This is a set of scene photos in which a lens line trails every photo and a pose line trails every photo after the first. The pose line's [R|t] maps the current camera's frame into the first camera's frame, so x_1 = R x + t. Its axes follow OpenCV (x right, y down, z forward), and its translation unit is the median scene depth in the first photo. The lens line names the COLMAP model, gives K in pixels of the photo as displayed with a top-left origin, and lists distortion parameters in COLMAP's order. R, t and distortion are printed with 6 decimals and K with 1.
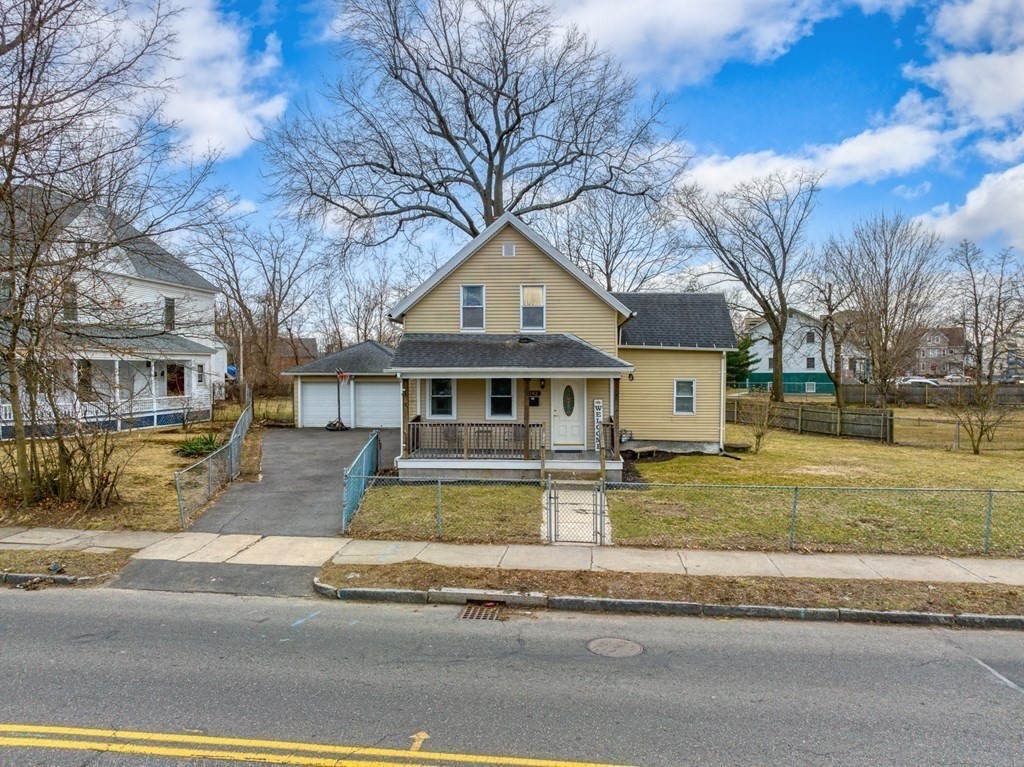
lens RADIAL K [[705.4, 0, 512.0], [0, 705.4, 383.5], [0, 0, 1]] dist [-0.000655, -0.000015]
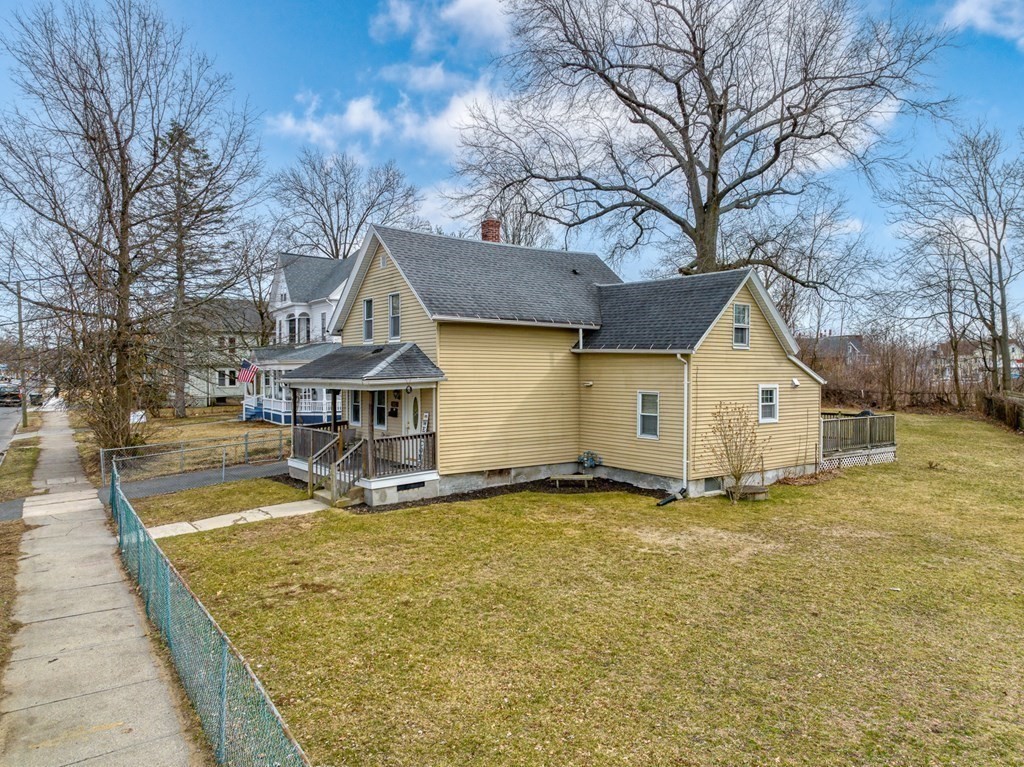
lens RADIAL K [[705.4, 0, 512.0], [0, 705.4, 383.5], [0, 0, 1]] dist [-0.000655, -0.000015]
pose [[0.653697, 0.007438, -0.756720, 0.718678], [-0.008336, 0.999962, 0.002628, -0.015422], [0.756710, 0.004590, 0.653734, 0.396266]]
